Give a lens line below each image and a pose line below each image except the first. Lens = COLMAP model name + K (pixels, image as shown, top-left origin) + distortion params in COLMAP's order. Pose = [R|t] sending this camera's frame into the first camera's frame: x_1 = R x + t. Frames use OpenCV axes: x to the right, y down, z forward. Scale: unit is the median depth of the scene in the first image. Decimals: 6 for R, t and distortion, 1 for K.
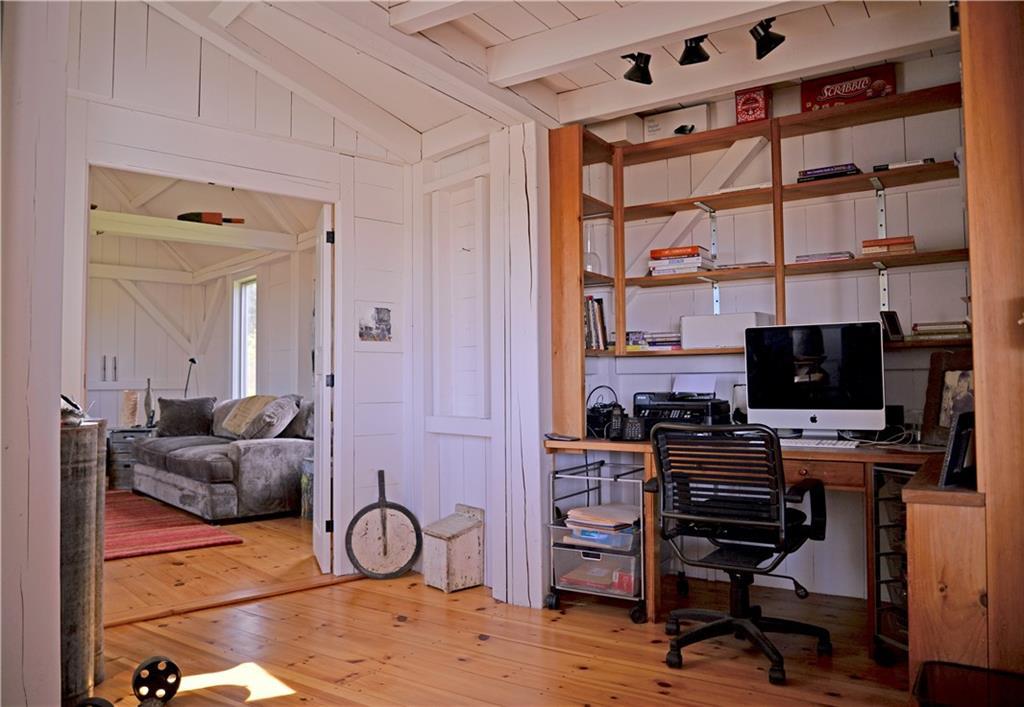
lens RADIAL K [[766.2, 0, 512.0], [0, 766.2, 353.5], [0, 0, 1]] dist [-0.003179, -0.000031]
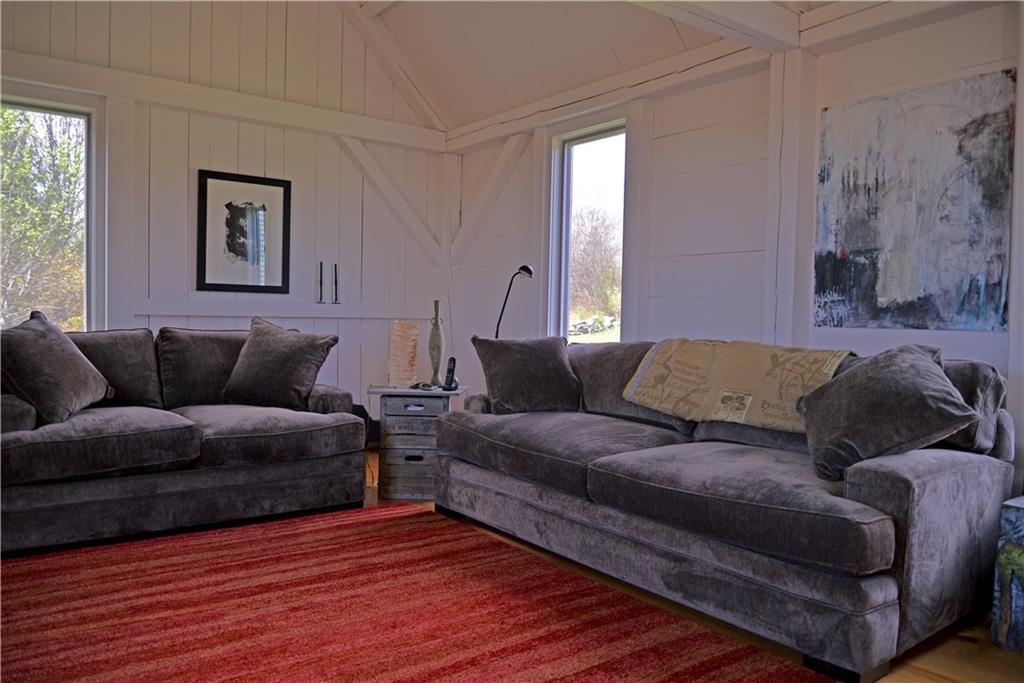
lens RADIAL K [[711.6, 0, 512.0], [0, 711.6, 341.5], [0, 0, 1]] dist [-0.001015, -0.000762]
pose [[0.999570, 0.024737, -0.015771, -0.426647], [-0.023463, 0.996800, 0.076411, 0.022572], [0.017611, -0.076008, 0.996952, 0.499837]]
